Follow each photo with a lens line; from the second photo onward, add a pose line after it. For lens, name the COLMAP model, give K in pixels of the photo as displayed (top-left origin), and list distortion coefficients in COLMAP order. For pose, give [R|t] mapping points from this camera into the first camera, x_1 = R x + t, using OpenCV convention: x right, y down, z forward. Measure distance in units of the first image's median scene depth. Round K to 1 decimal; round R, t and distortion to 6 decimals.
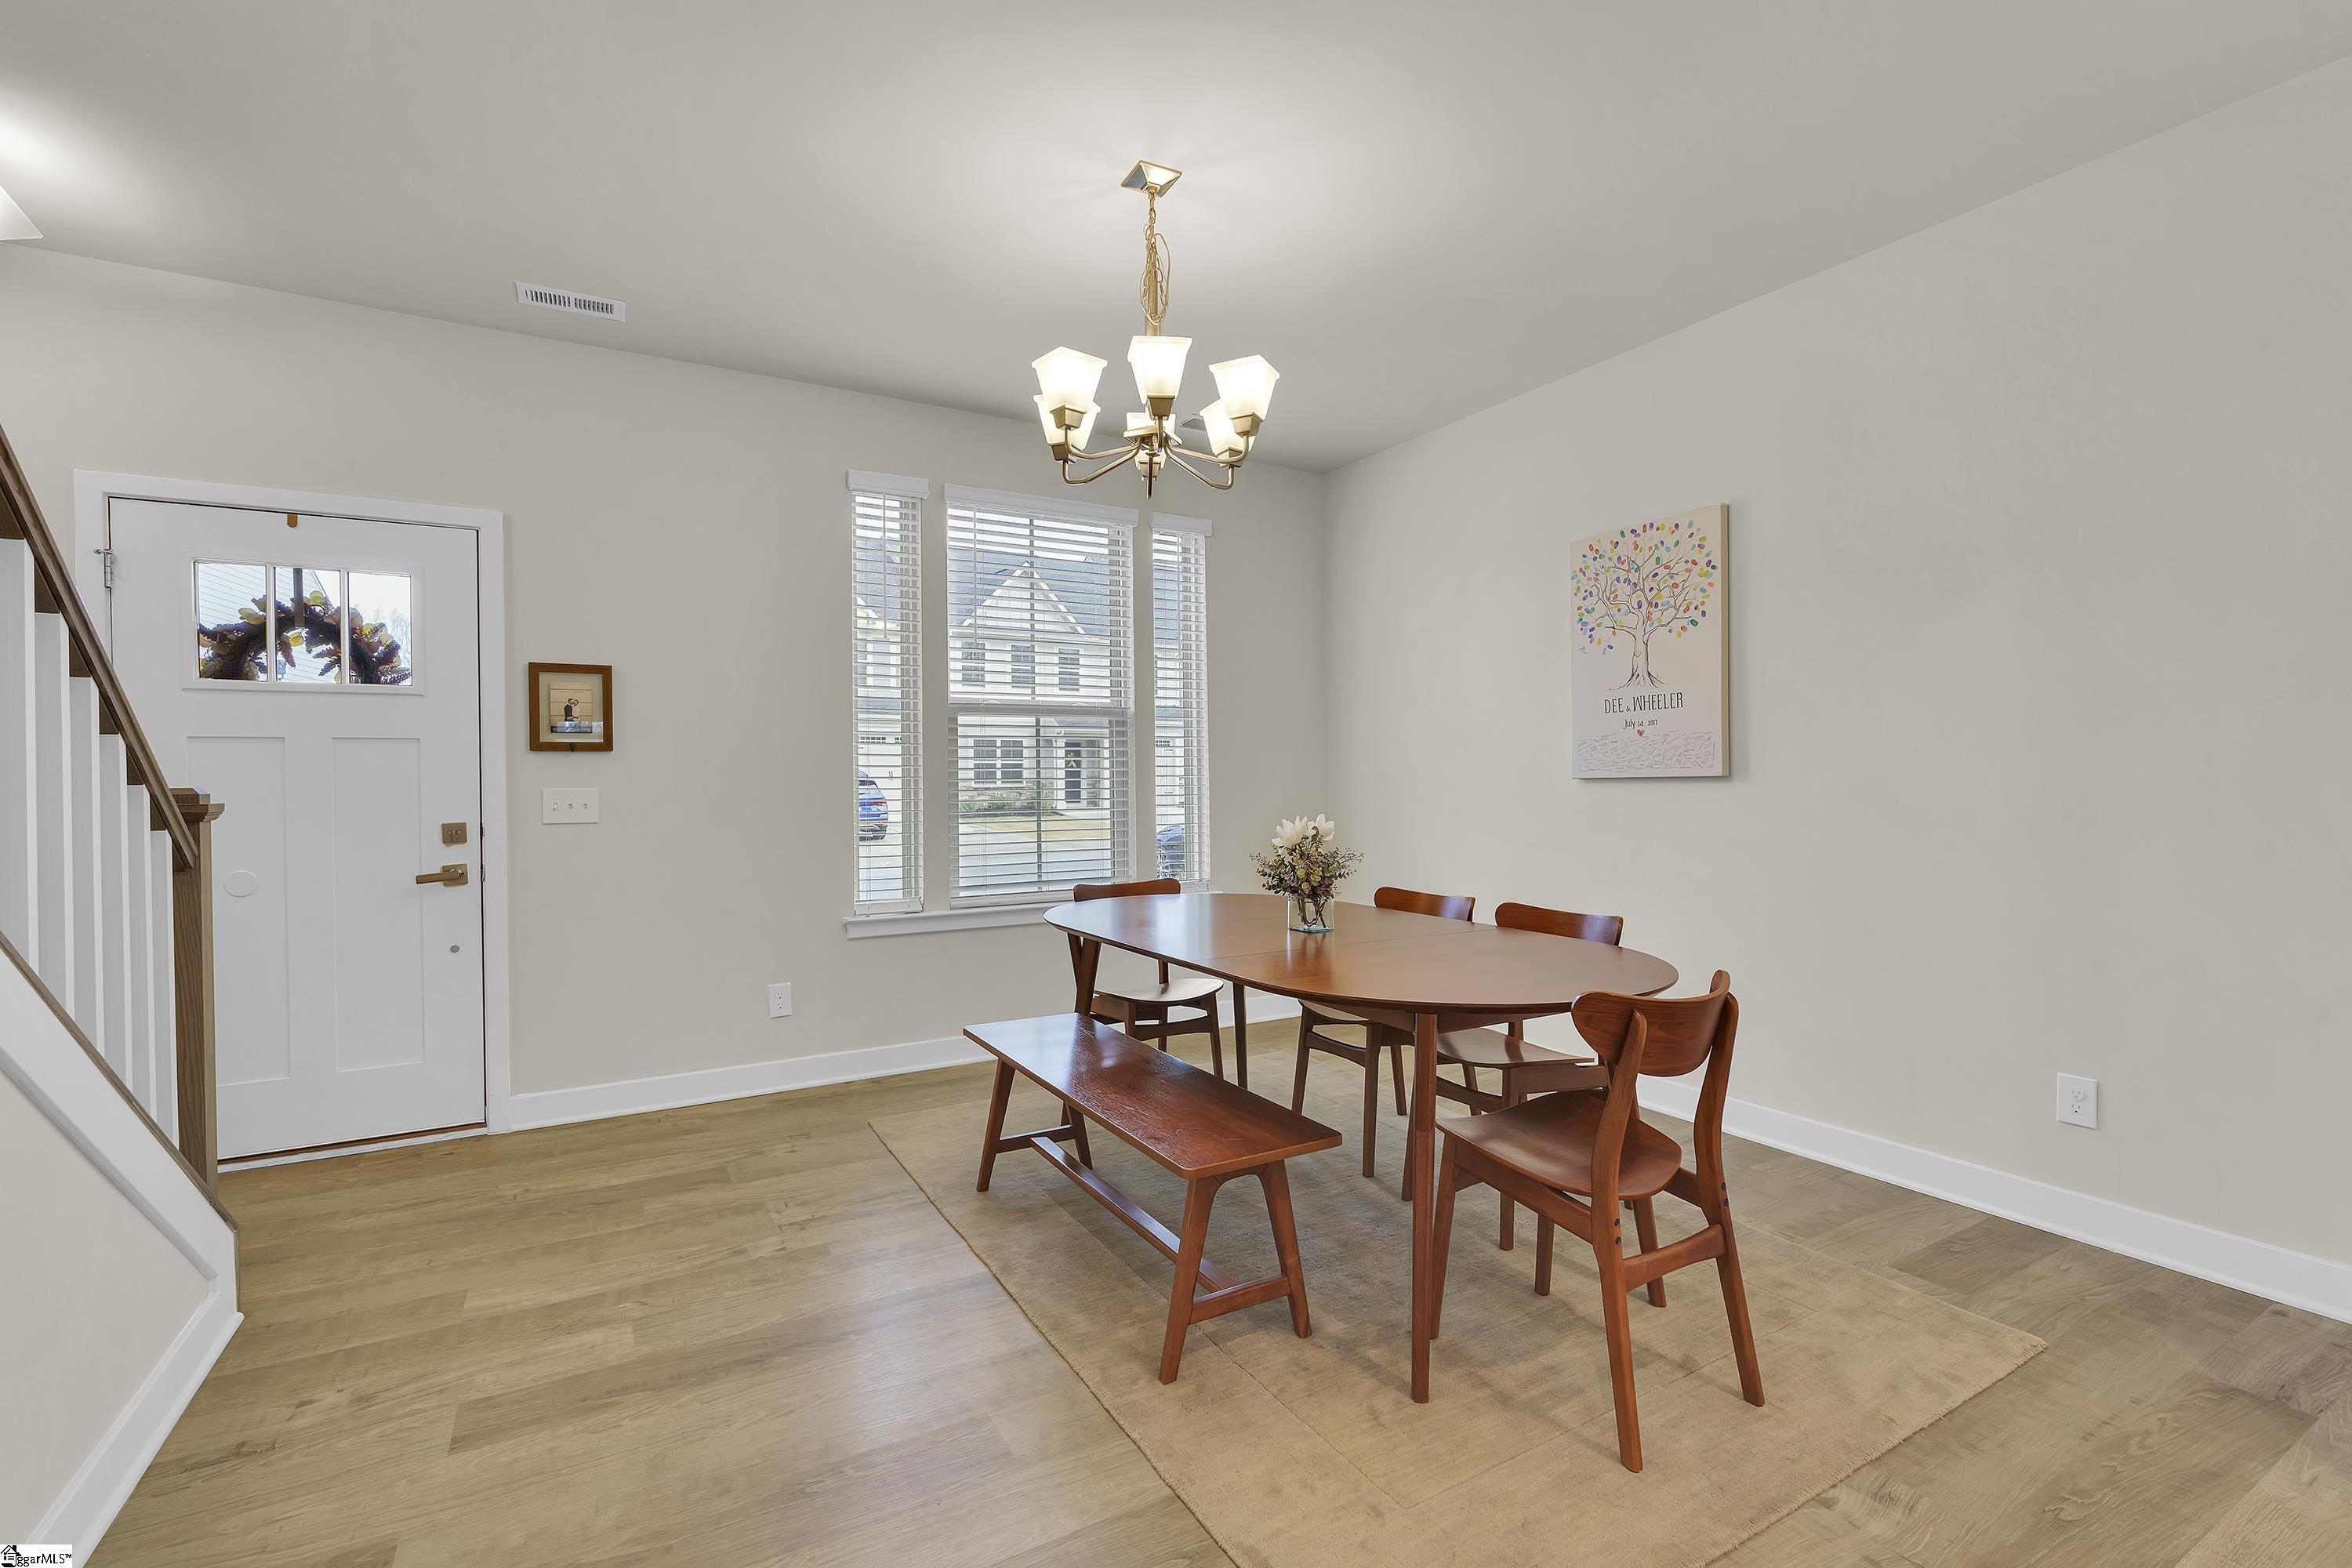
lens RADIAL K [[1020.0, 0, 1169.6], [0, 1020.0, 788.0], [0, 0, 1]] dist [-0.008415, 0.000703]
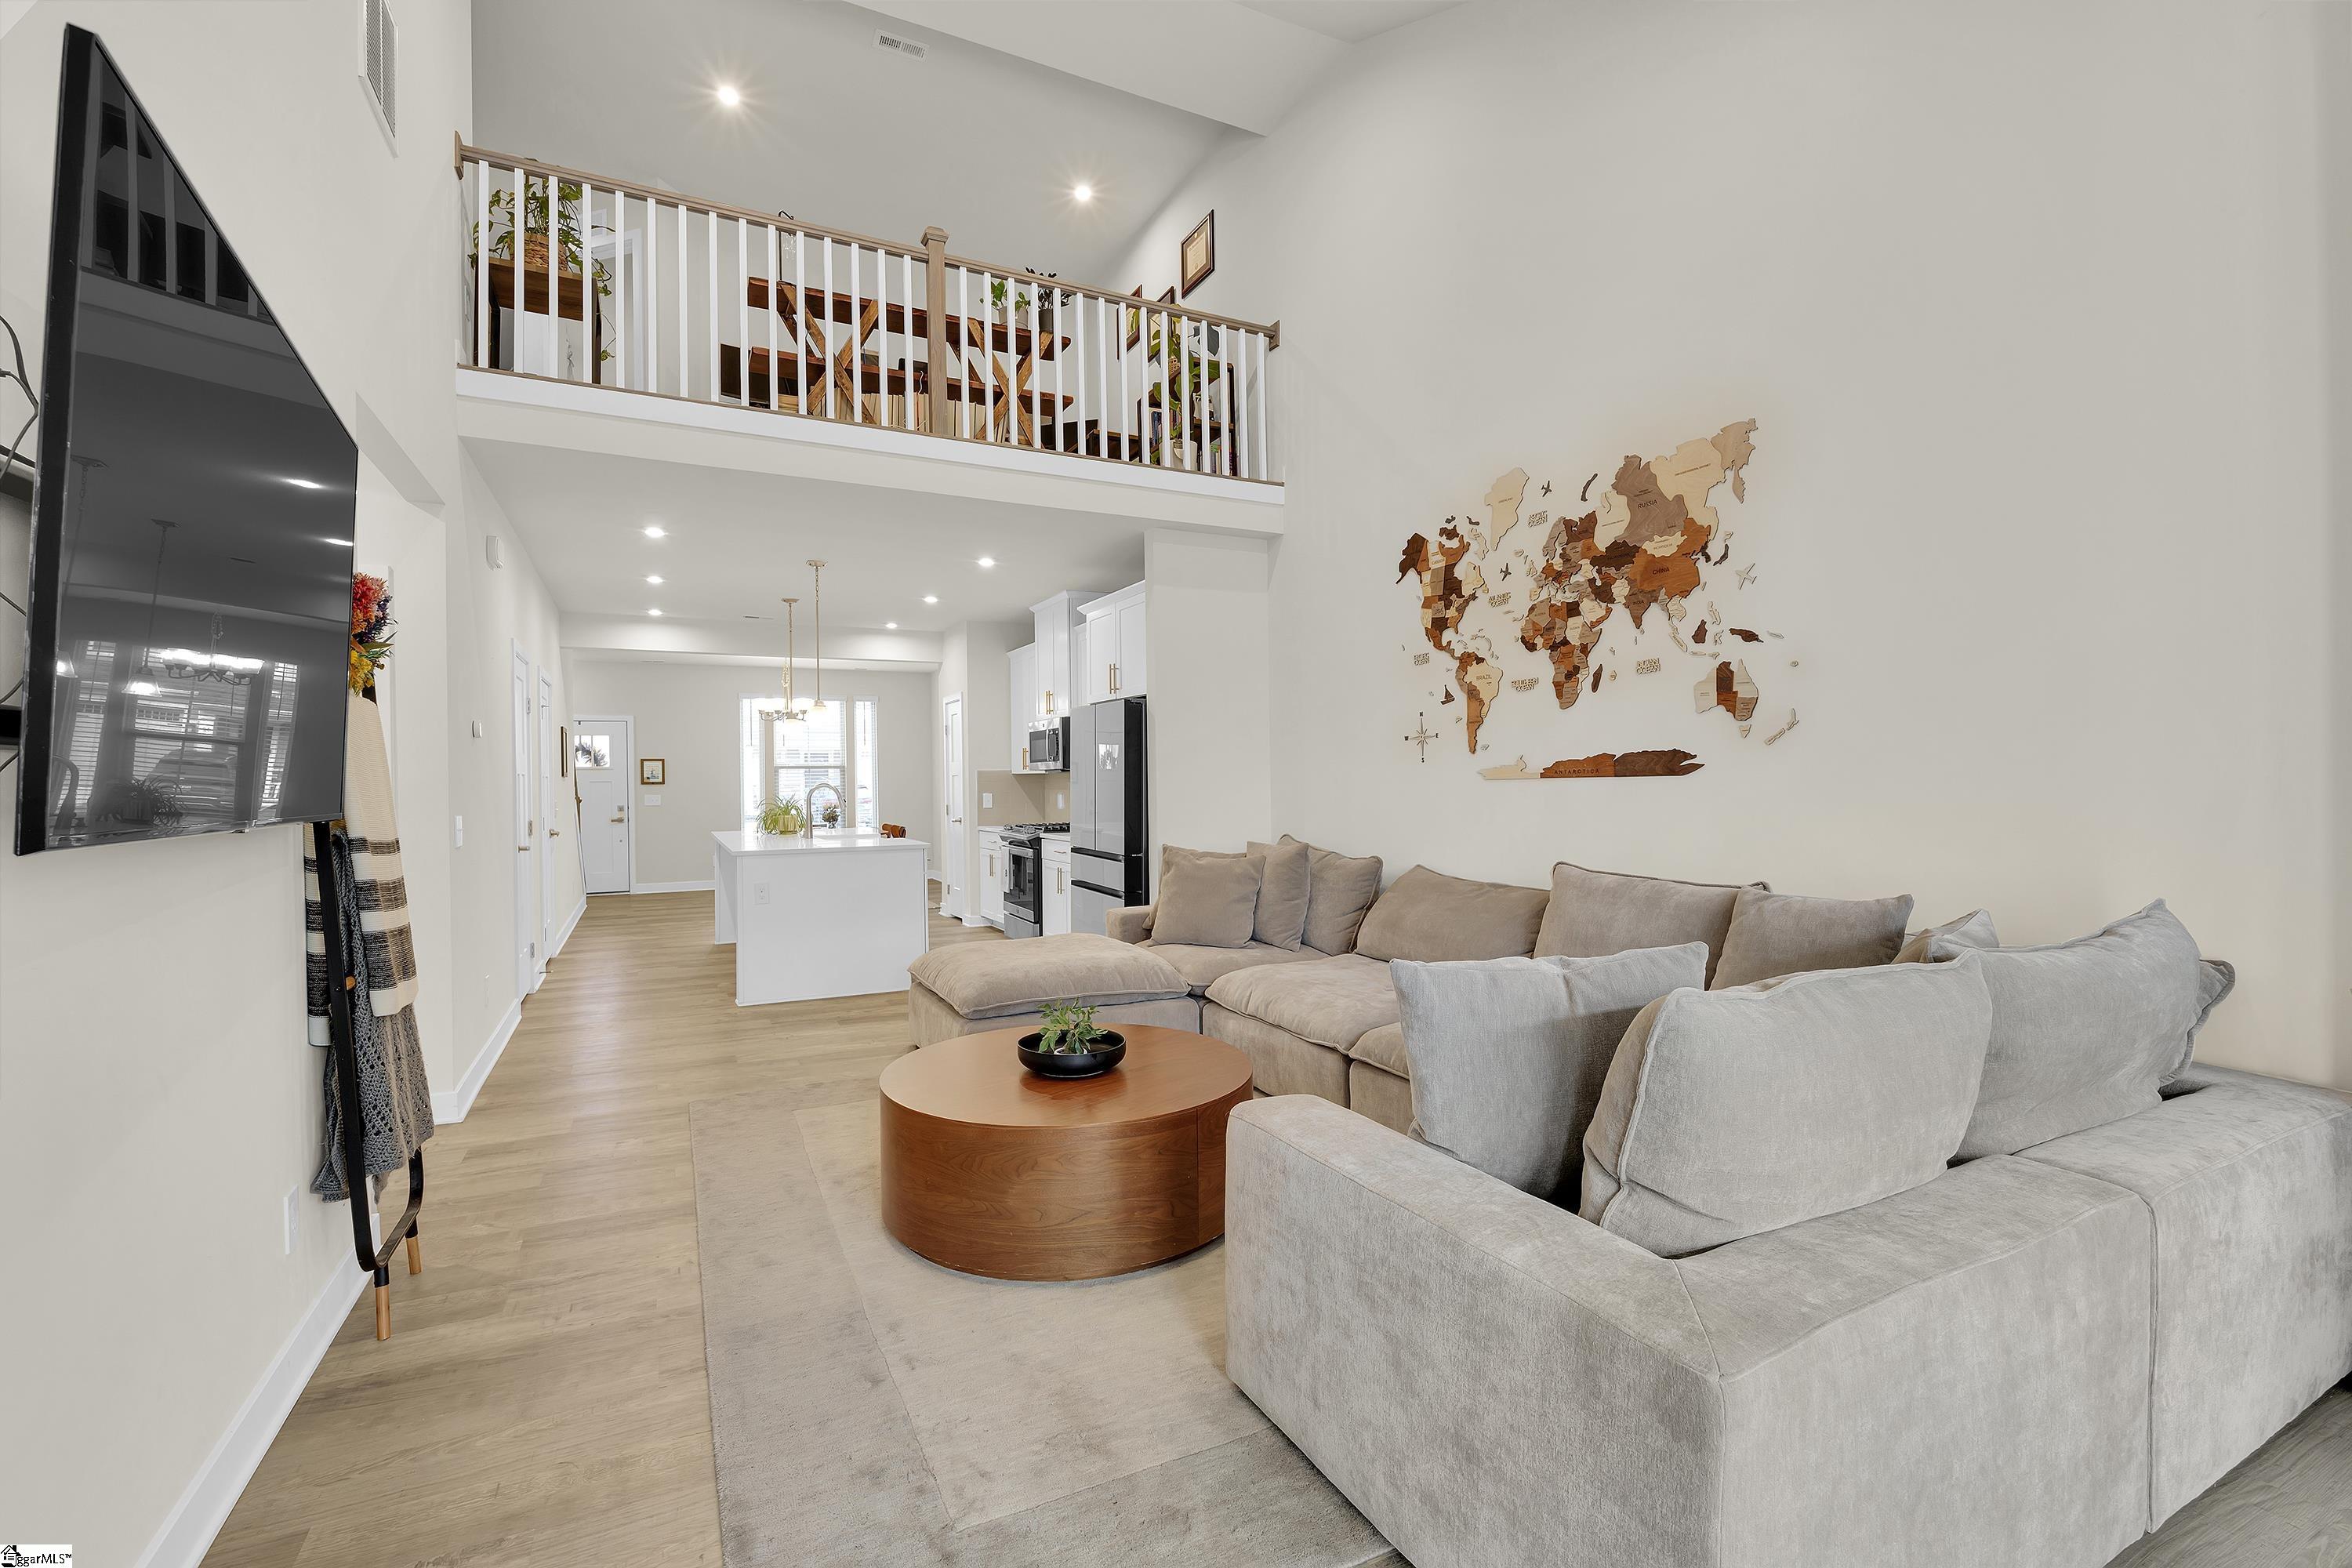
lens RADIAL K [[1020.0, 0, 1179.6], [0, 1020.0, 791.4], [0, 0, 1]] dist [-0.008415, 0.000703]
pose [[0.998857, -0.001606, -0.047778, 1.400061], [0.001717, 0.999996, 0.002279, -0.018912], [0.047774, -0.002358, 0.998855, -2.429599]]
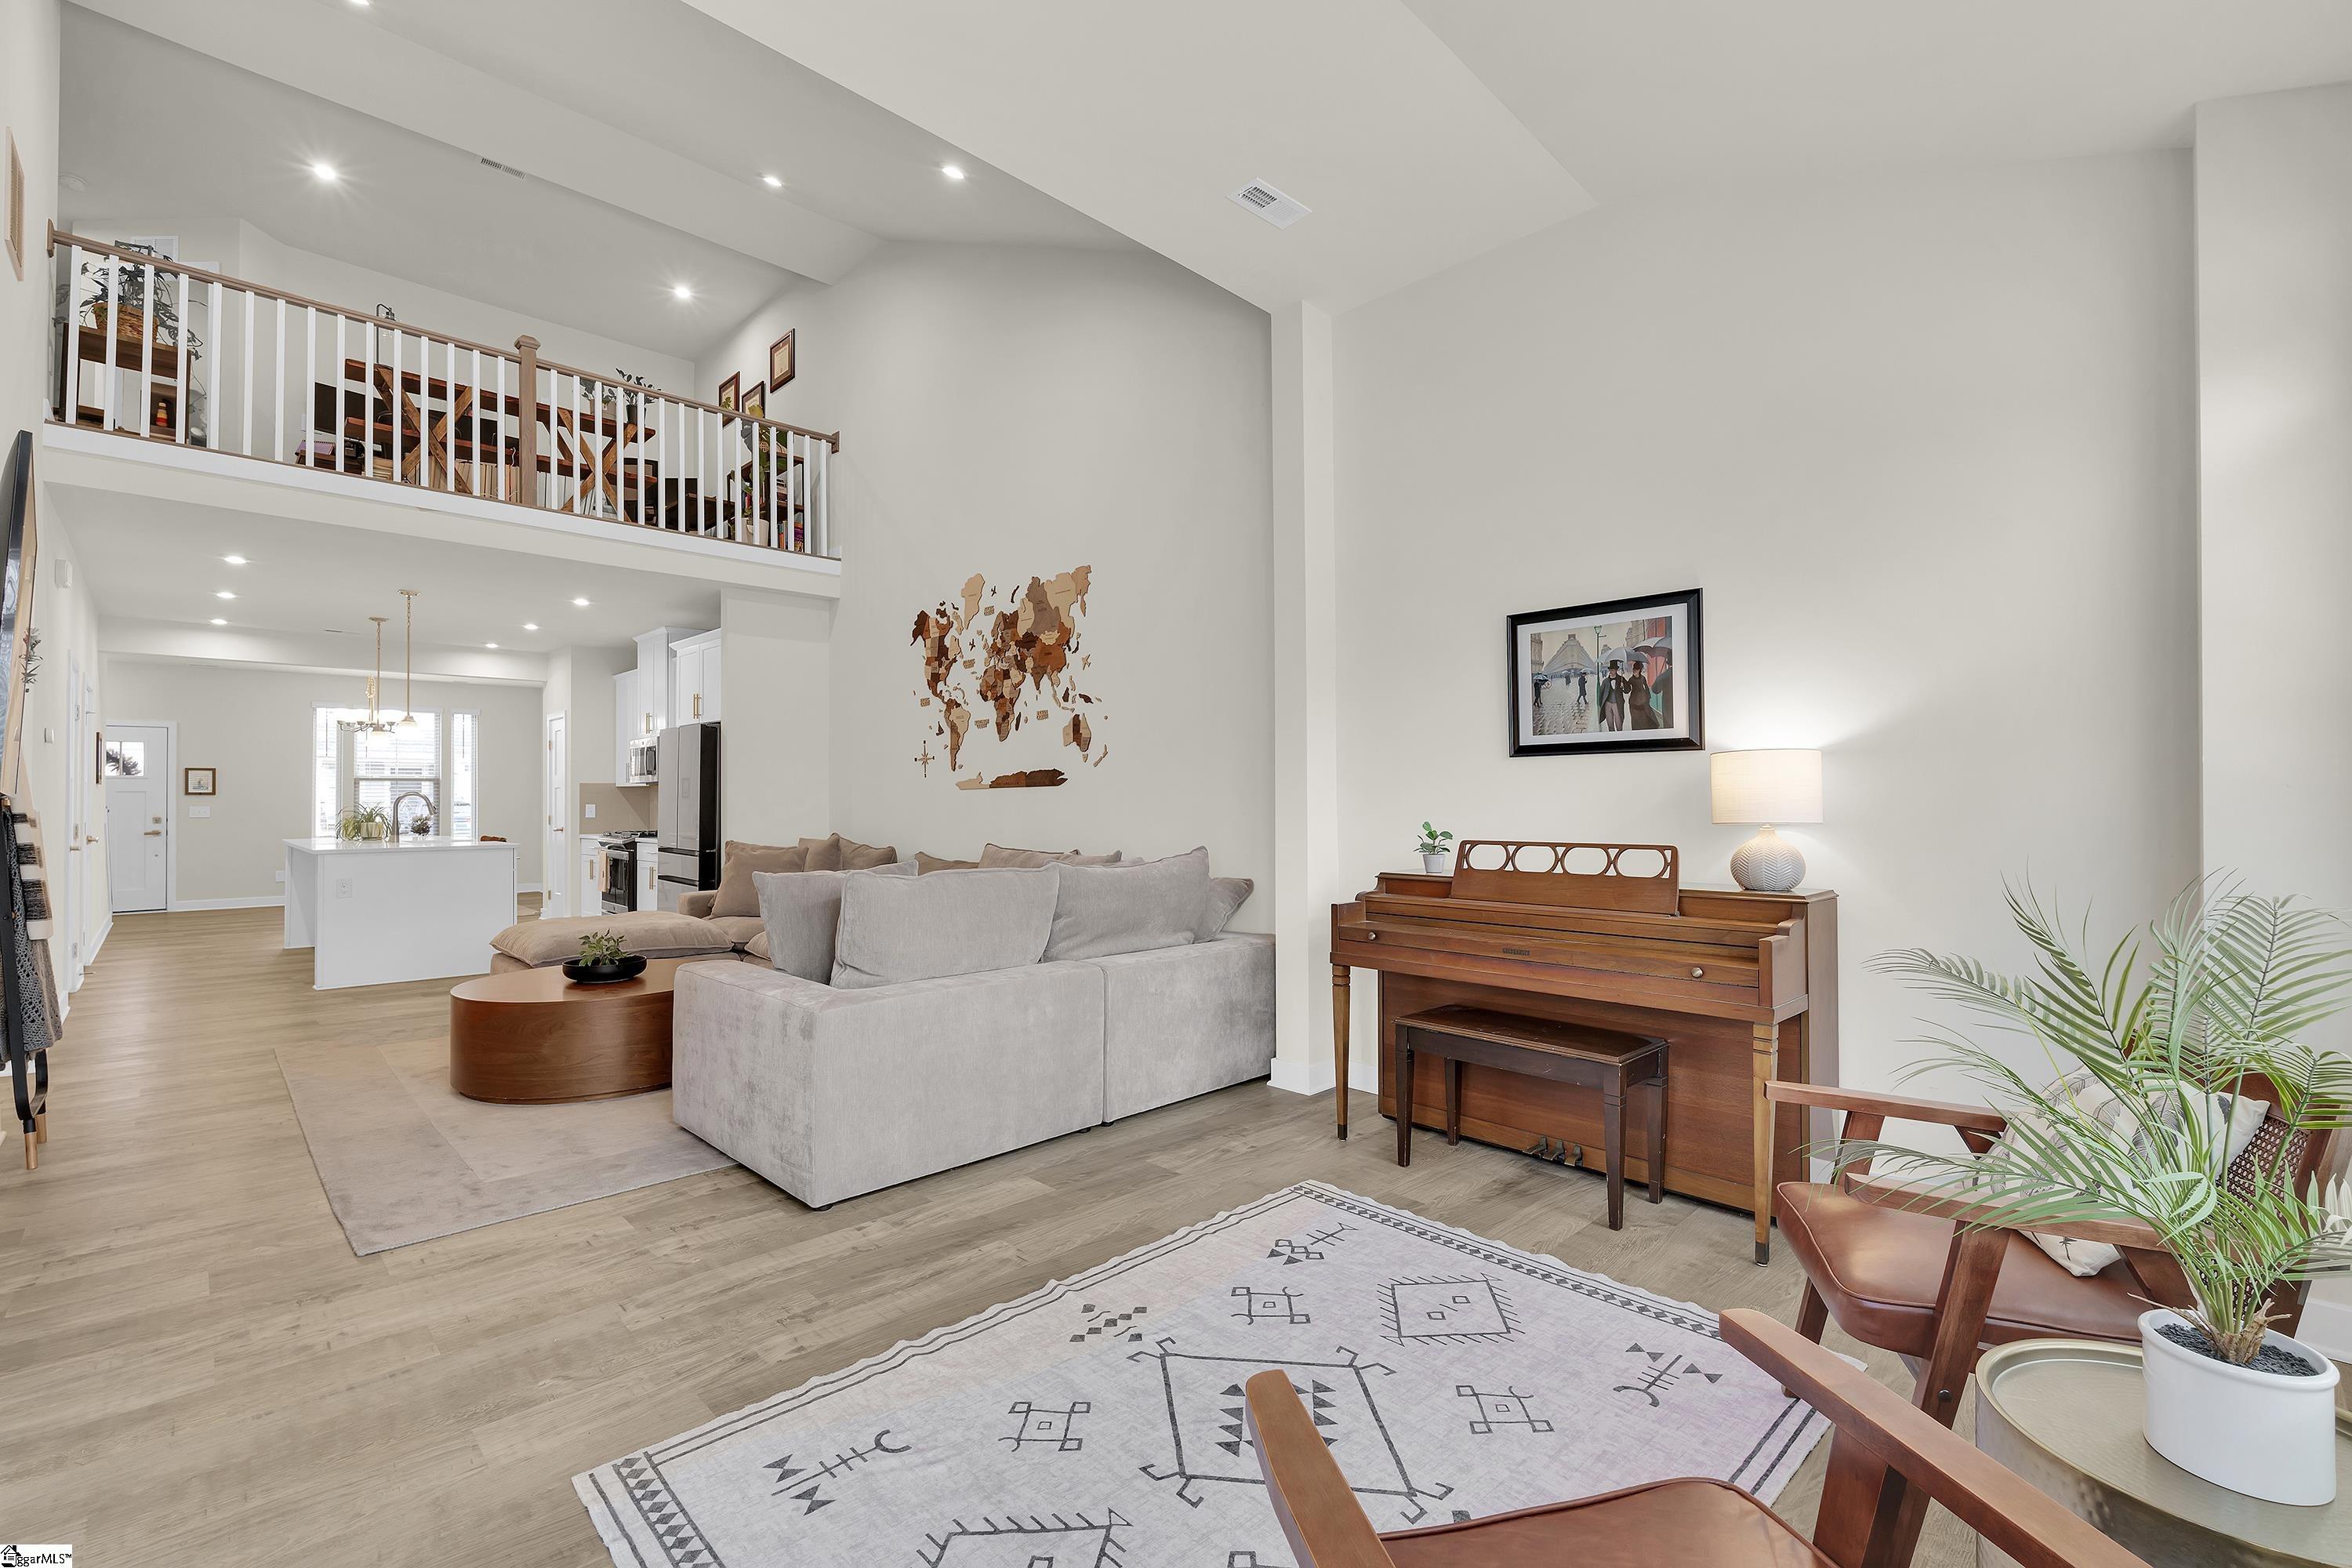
lens RADIAL K [[1020.0, 0, 1181.1], [0, 1020.0, 791.1], [0, 0, 1]] dist [-0.008415, 0.000703]
pose [[0.965886, 0.007376, 0.258863, 1.642850], [-0.002022, 0.999779, -0.020940, 0.011499], [-0.258960, 0.019703, 0.965687, -3.011702]]
